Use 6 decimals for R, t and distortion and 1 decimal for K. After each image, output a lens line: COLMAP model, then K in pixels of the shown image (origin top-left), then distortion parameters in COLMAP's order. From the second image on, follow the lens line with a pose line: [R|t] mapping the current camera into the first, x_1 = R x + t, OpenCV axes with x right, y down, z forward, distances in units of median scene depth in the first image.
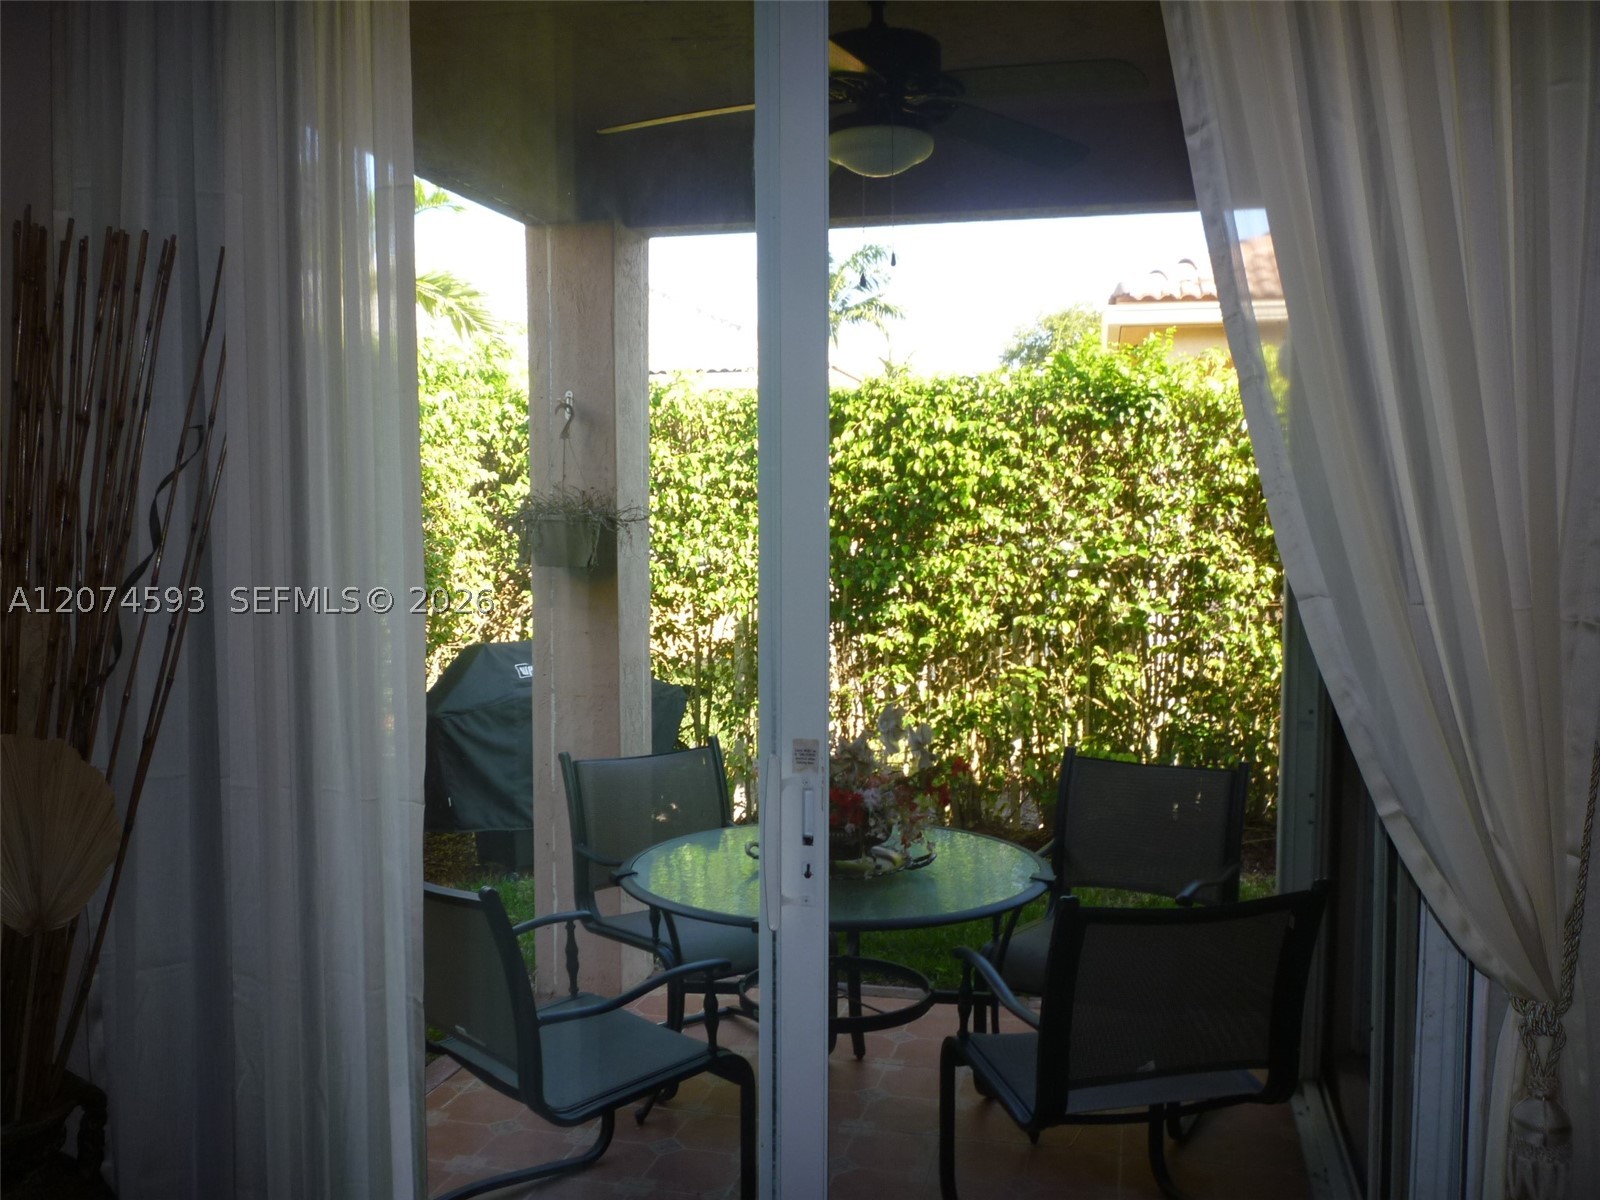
lens RADIAL K [[1450.2, 0, 800.0], [0, 1450.2, 600.0], [0, 0, 1]] dist [-0.009427, -0.017976]
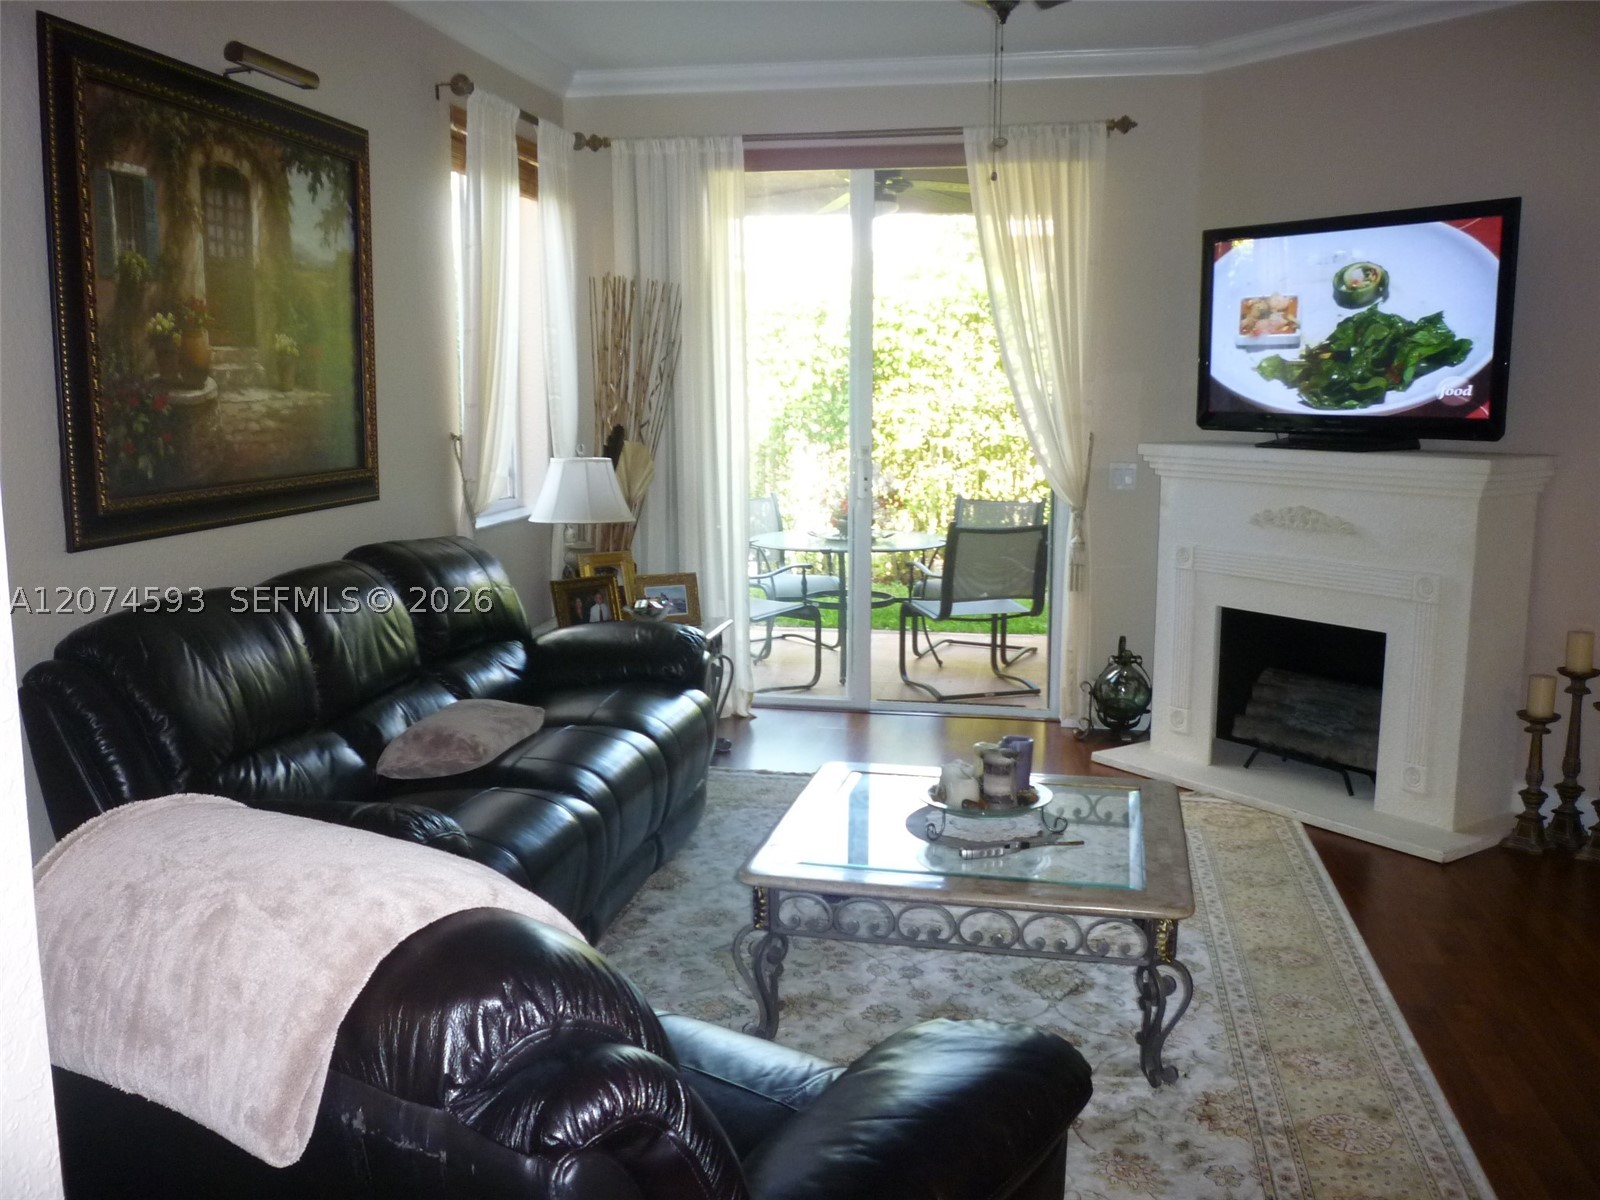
lens RADIAL K [[1450.2, 0, 800.0], [0, 1450.2, 600.0], [0, 0, 1]] dist [-0.009427, -0.017976]
pose [[0.998326, -0.005054, 0.057615, -0.093866], [-0.000255, 0.995780, 0.091771, 0.042657], [-0.057835, -0.091632, 0.994112, -0.623427]]
